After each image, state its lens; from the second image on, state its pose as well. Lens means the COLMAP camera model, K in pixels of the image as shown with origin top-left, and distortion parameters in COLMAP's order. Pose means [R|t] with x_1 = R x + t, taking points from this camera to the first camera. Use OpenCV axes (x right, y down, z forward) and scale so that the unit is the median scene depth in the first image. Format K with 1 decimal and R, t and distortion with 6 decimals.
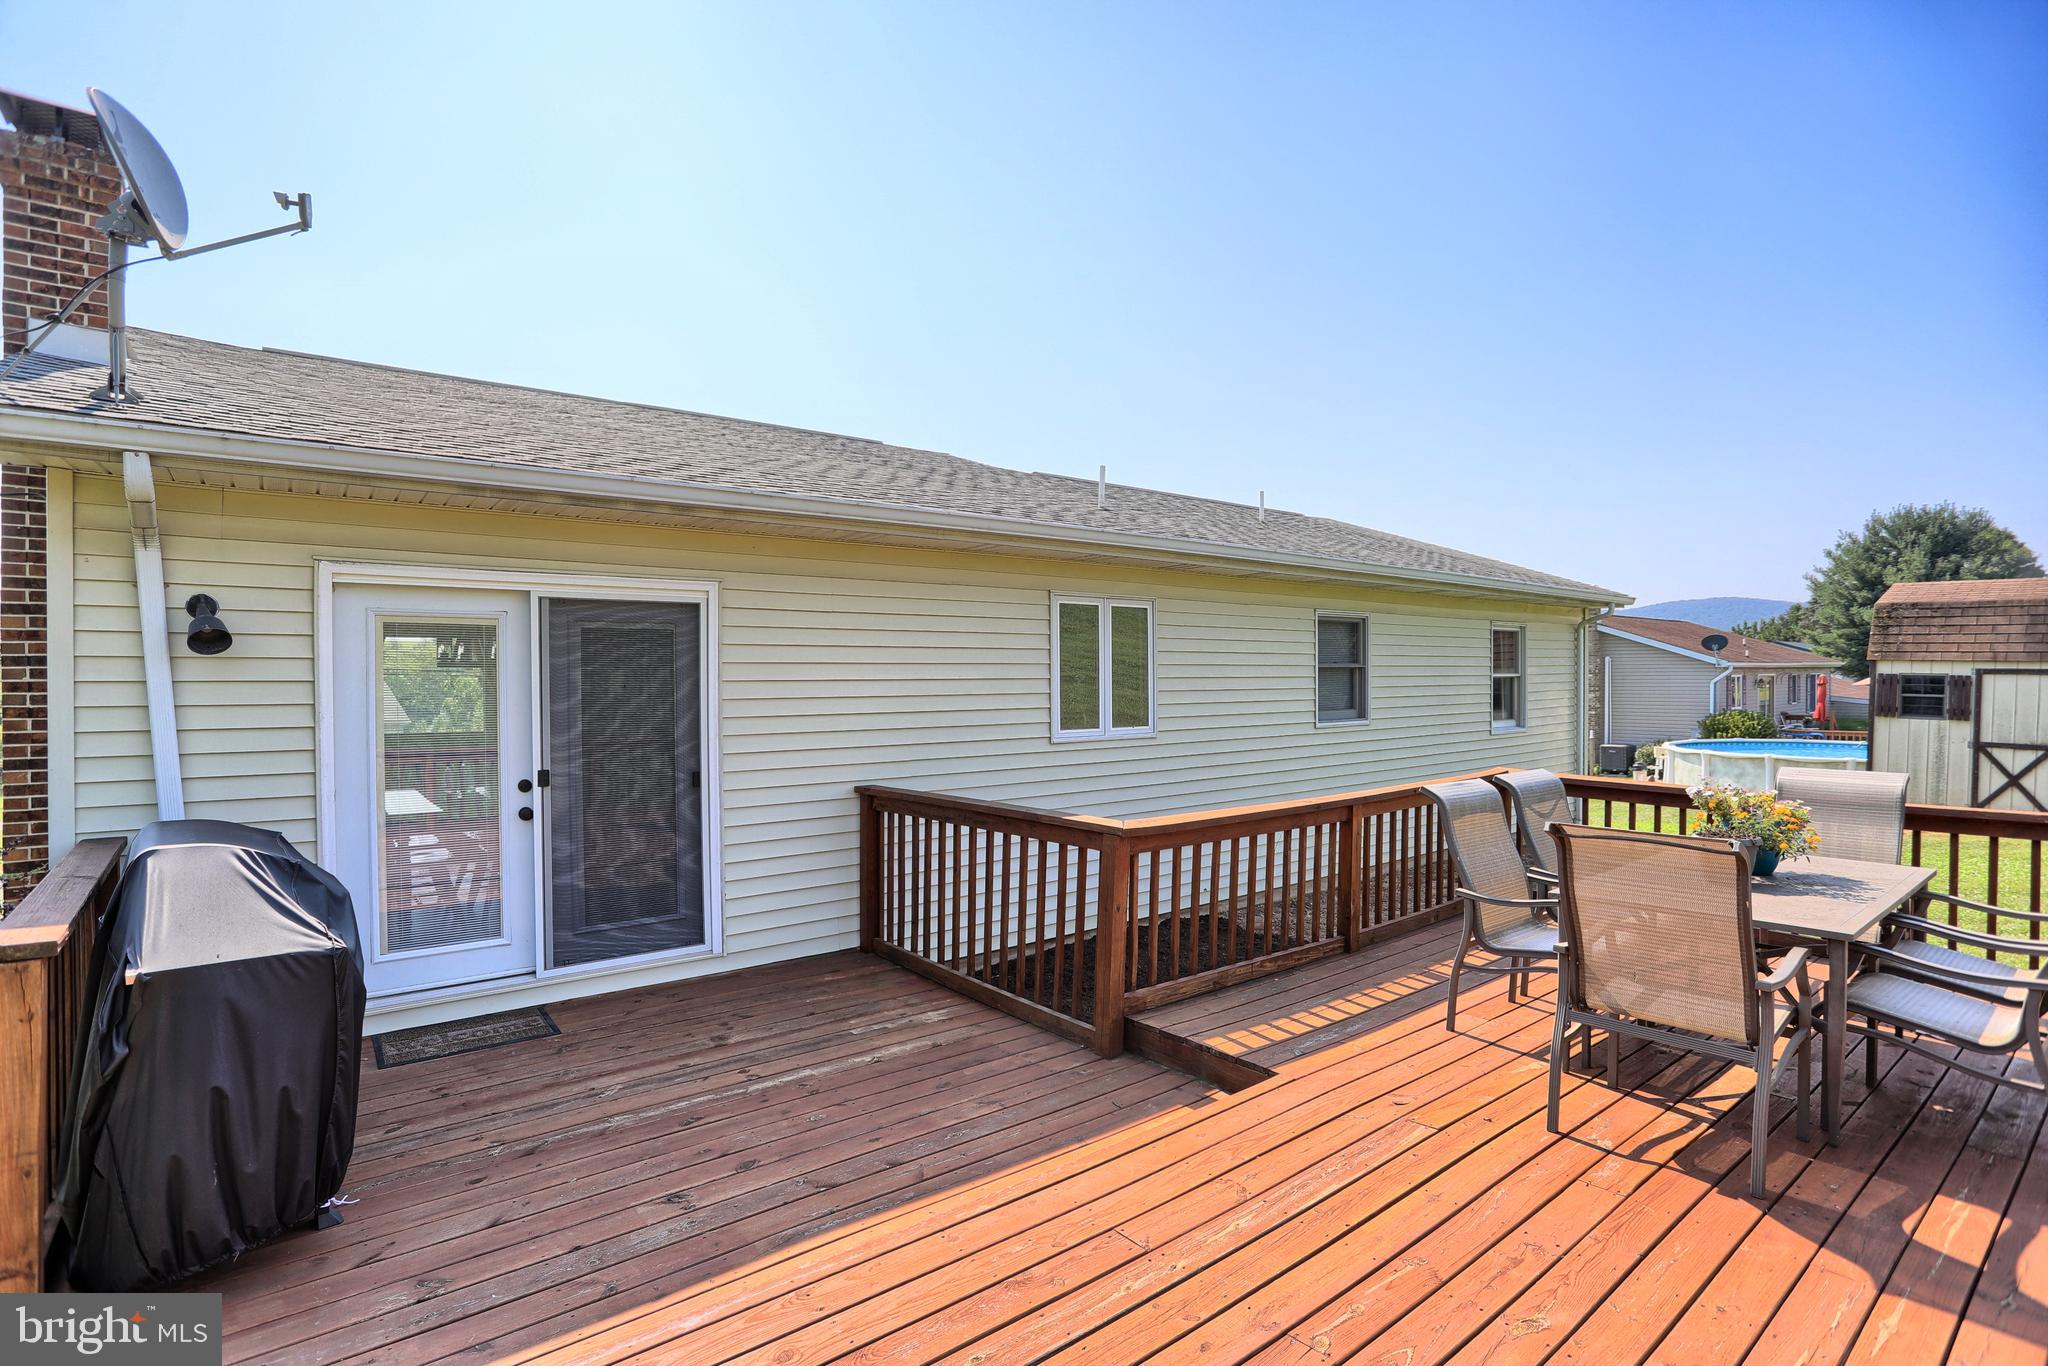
lens RADIAL K [[990.3, 0, 1015.5], [0, 990.3, 689.9], [0, 0, 1]] dist [-0.053287, 0.016208]
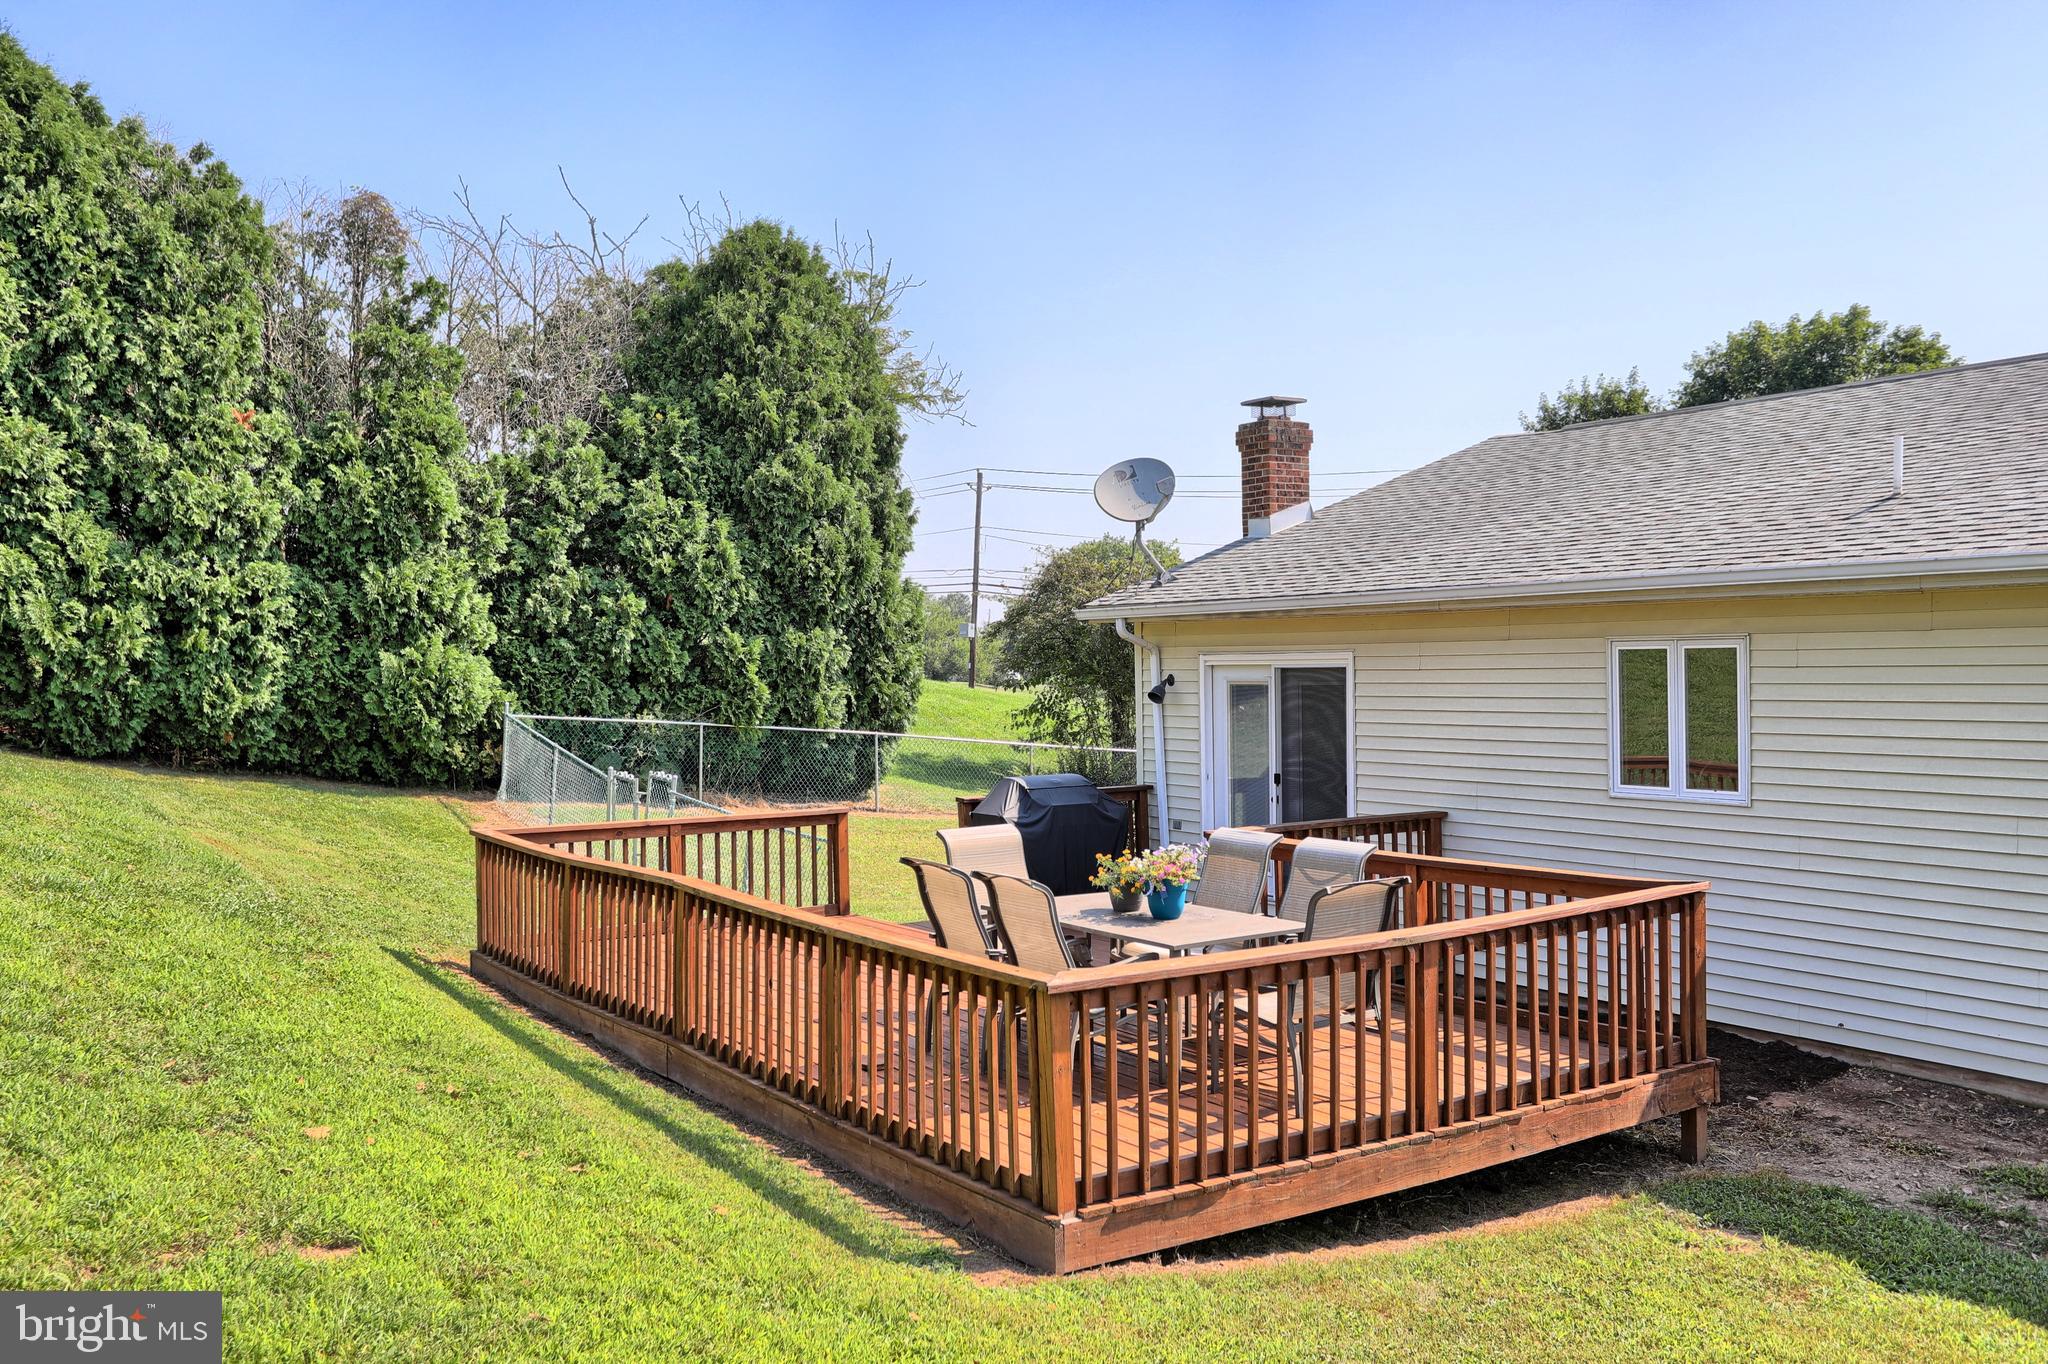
lens RADIAL K [[1731.7, 0, 1032.9], [0, 1731.7, 695.9], [0, 0, 1]] dist [0.007894, -0.013368]
pose [[-0.068022, 0.025455, -0.997359, 2.190028], [0.004684, 0.999672, 0.025195, -0.110644], [0.997673, -0.002957, -0.068119, 0.711792]]
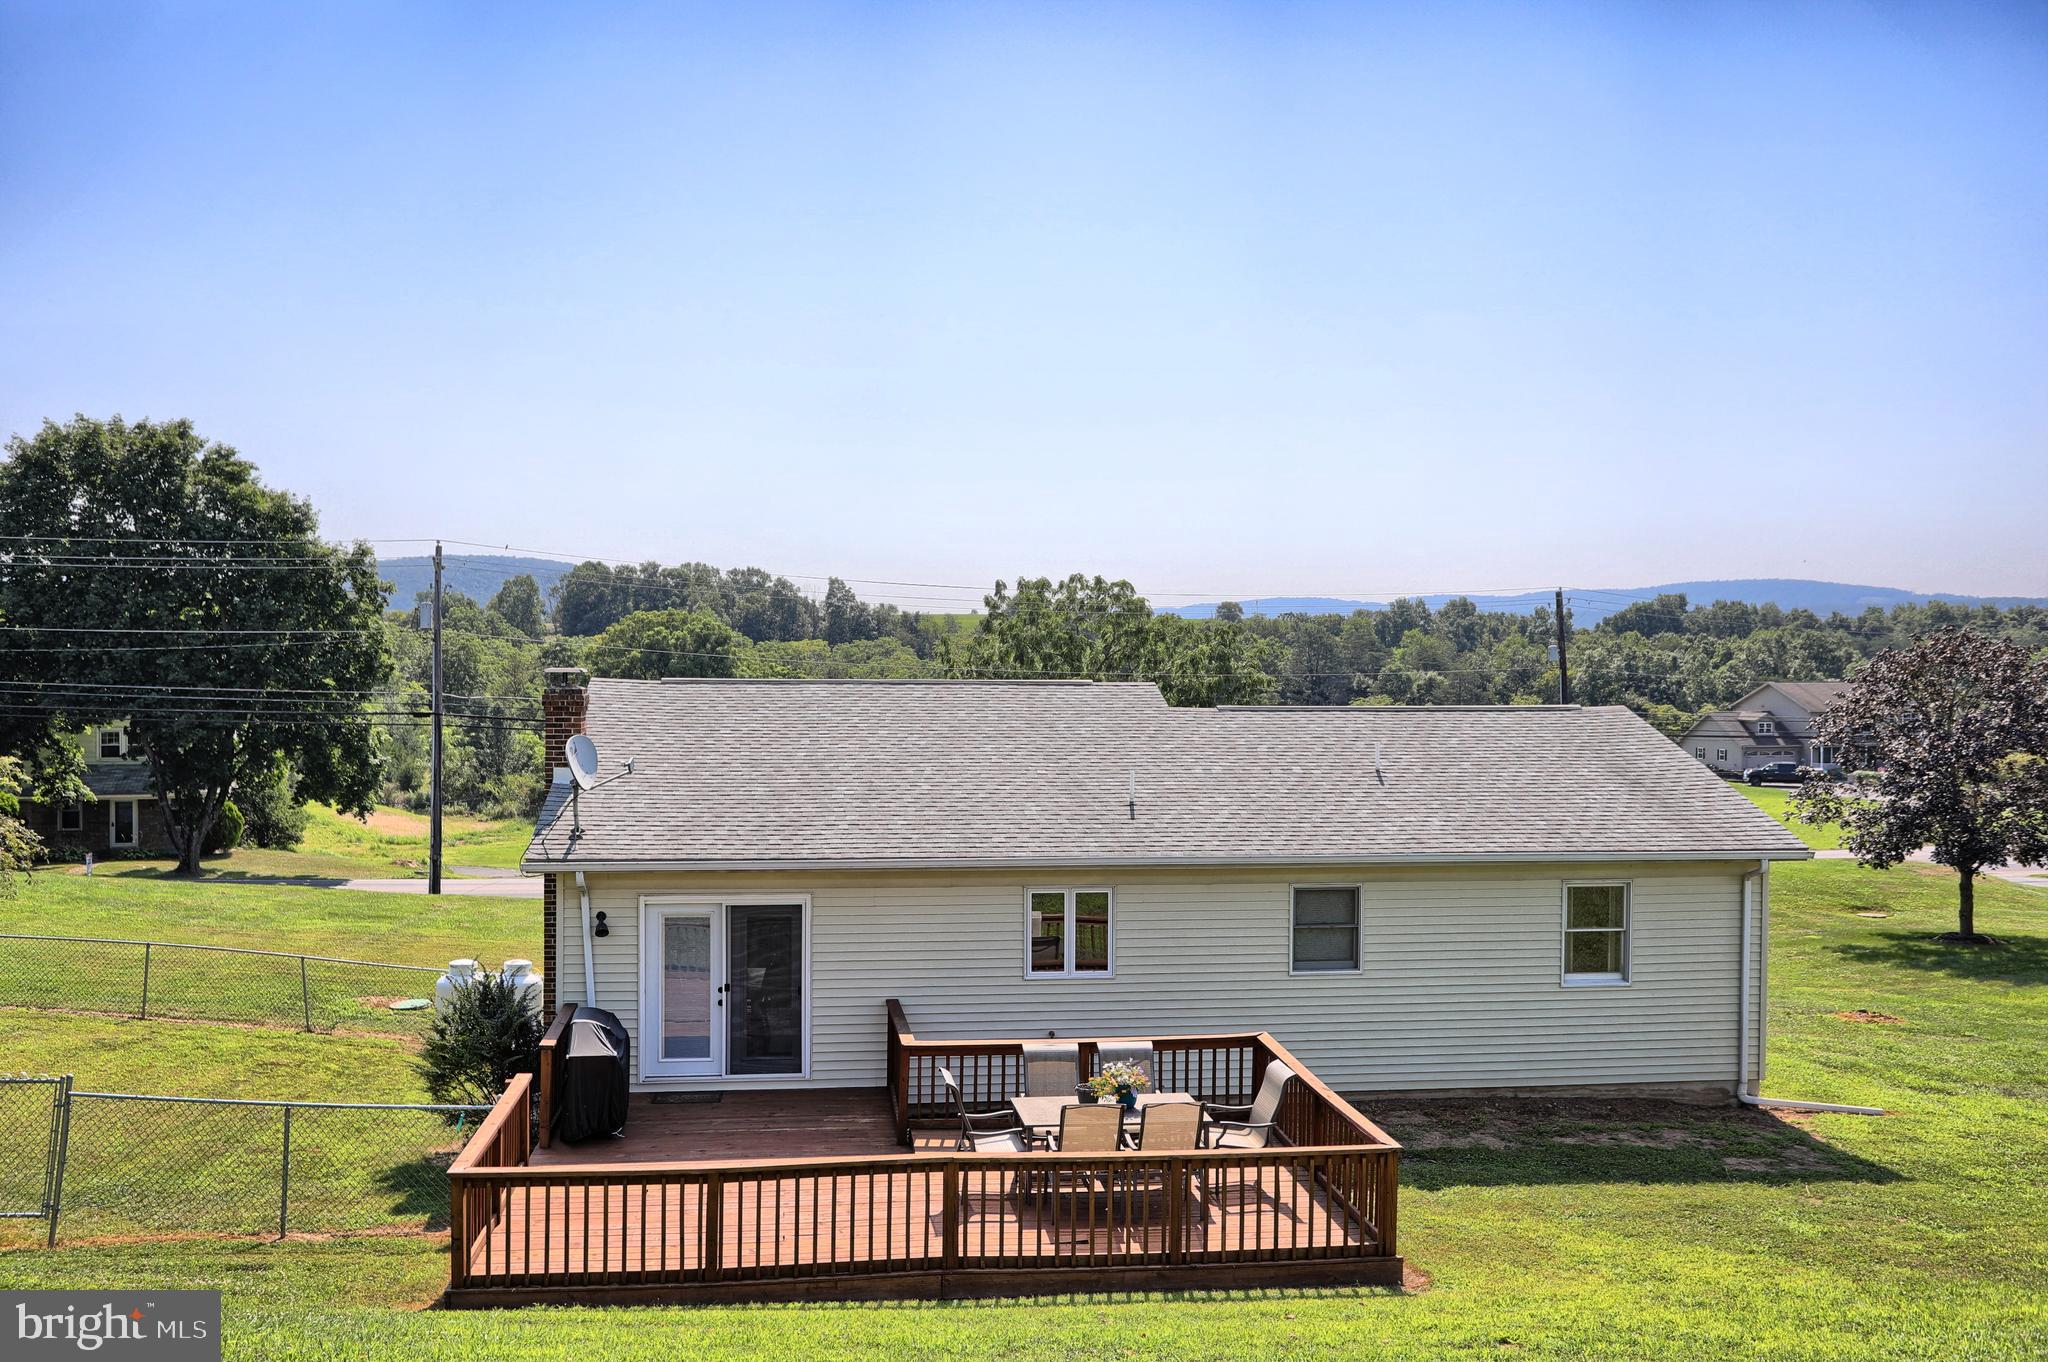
lens RADIAL K [[1670.6, 0, 1011.9], [0, 1670.6, 692.7], [0, 0, 1]] dist [0.001760, 0.022013]
pose [[0.857380, 0.018080, -0.514367, 1.790769], [-0.015438, 0.999837, 0.009412, -0.557430], [0.514453, -0.000129, 0.857519, -1.705480]]
